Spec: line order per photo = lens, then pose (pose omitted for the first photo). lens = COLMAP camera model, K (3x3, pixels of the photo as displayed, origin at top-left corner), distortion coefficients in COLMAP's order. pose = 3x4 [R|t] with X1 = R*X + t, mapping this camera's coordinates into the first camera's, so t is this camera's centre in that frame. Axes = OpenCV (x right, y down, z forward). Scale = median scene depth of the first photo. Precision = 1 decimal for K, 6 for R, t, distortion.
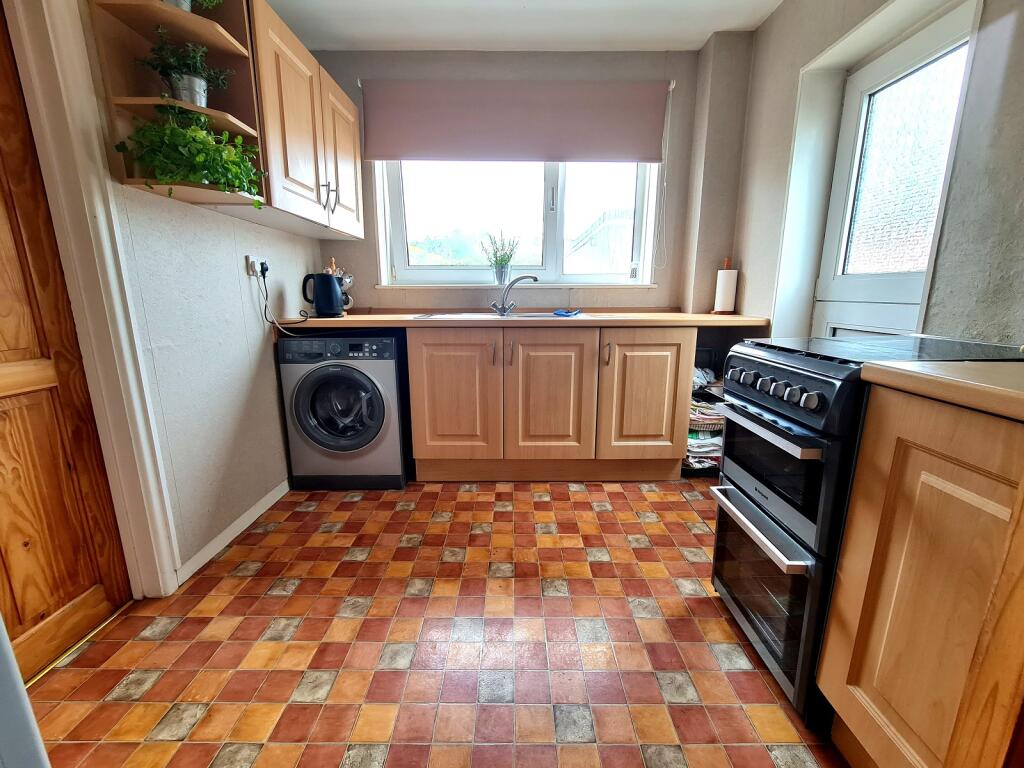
lens RADIAL K [[422.8, 0, 513.1], [0, 422.8, 384.3], [0, 0, 1]] dist [0.000939, 0.000161]
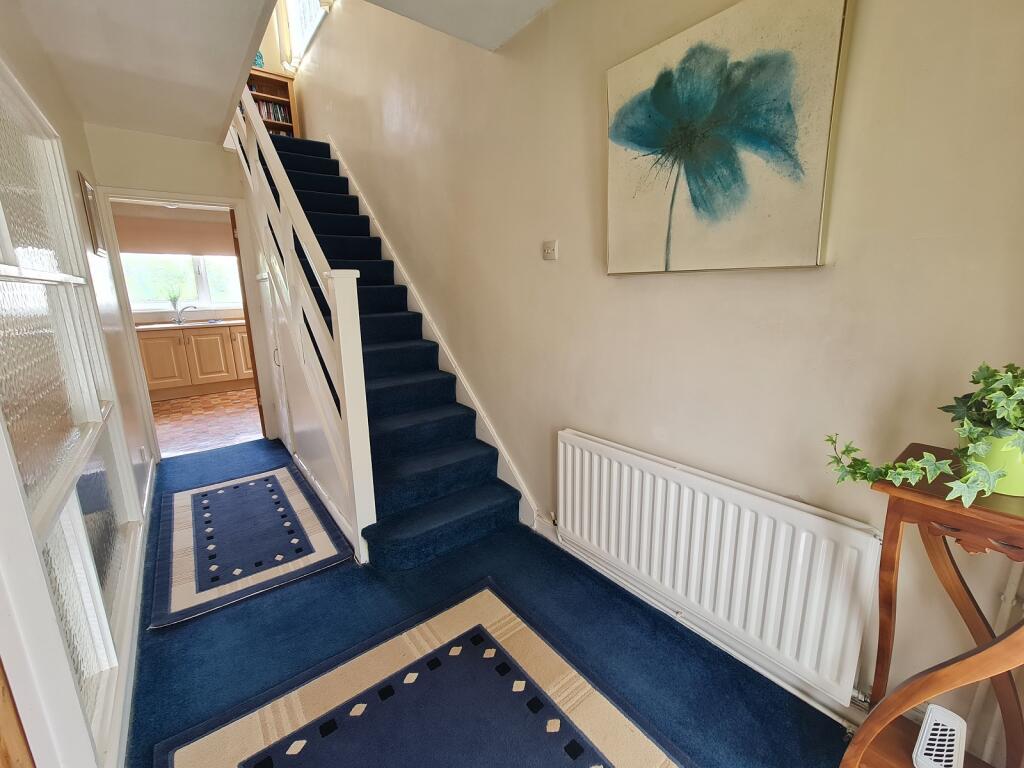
lens RADIAL K [[422.8, 0, 514.2], [0, 422.8, 379.0], [0, 0, 1]] dist [0.000939, 0.000161]
pose [[0.780136, -0.141312, 0.609441, -0.050477], [0.144244, 0.988538, 0.044570, 0.289303], [-0.608754, 0.053138, 0.791578, -1.897865]]
